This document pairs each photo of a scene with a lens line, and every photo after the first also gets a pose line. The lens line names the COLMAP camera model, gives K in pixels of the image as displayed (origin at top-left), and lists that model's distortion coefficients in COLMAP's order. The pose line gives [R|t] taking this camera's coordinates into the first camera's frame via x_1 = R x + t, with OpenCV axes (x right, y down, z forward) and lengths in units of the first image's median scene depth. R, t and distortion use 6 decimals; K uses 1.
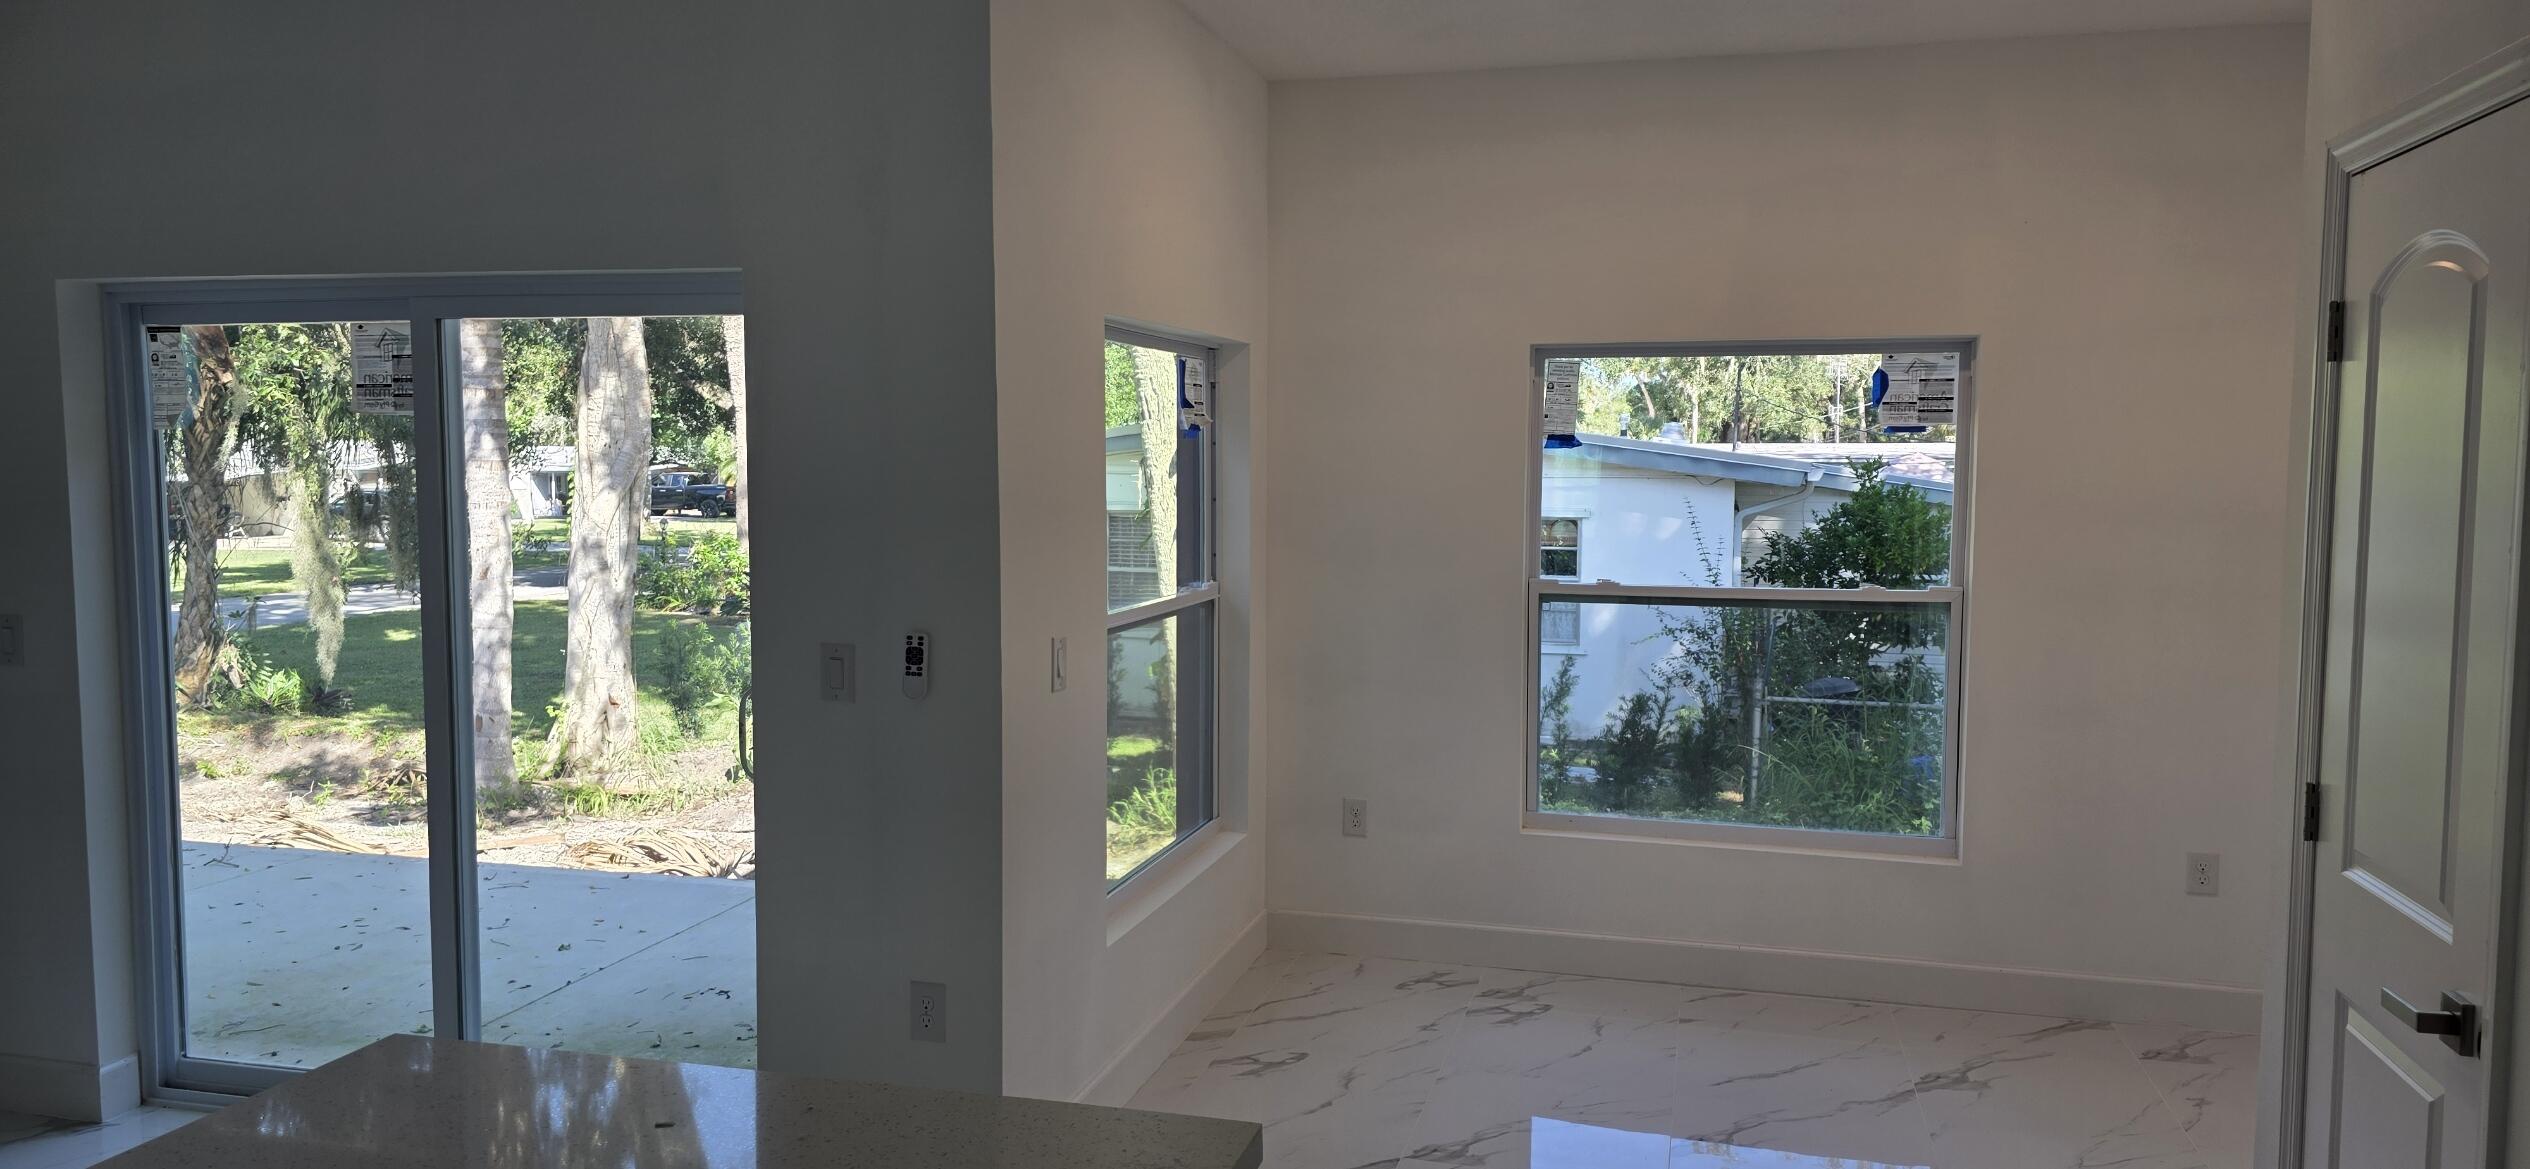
lens RADIAL K [[1681.0, 0, 1265.0], [0, 1681.0, 584.5], [0, 0, 1]] dist [0.005228, 0.000681]
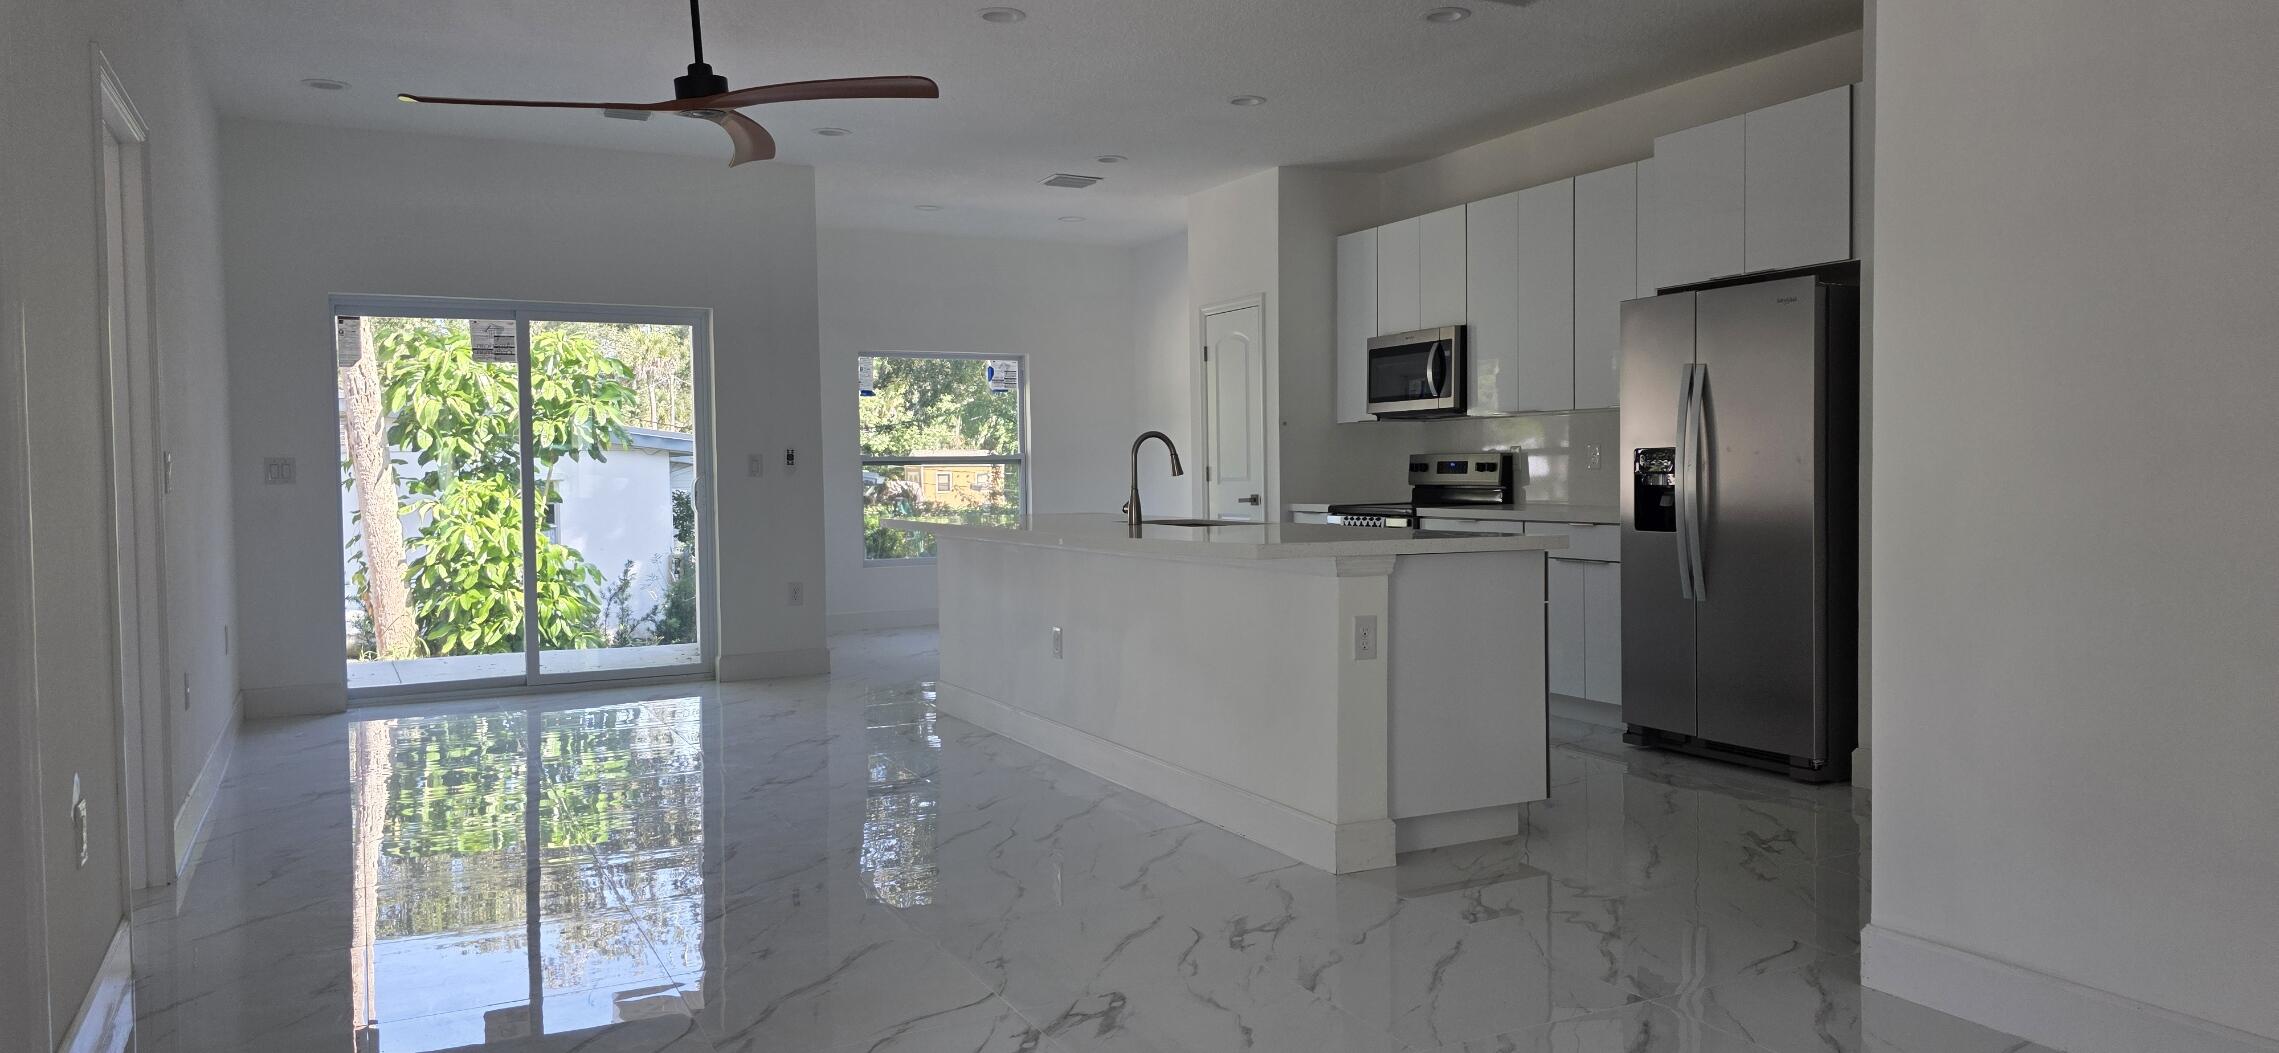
lens RADIAL K [[1536.5, 0, 1139.5], [0, 1536.5, 526.5], [0, 0, 1]] dist [-0.001619, -0.000220]
pose [[0.744321, -0.038964, 0.666684, -0.992467], [0.064358, 0.997835, -0.013536, 0.153252], [-0.664714, 0.052981, 0.745217, -0.821436]]
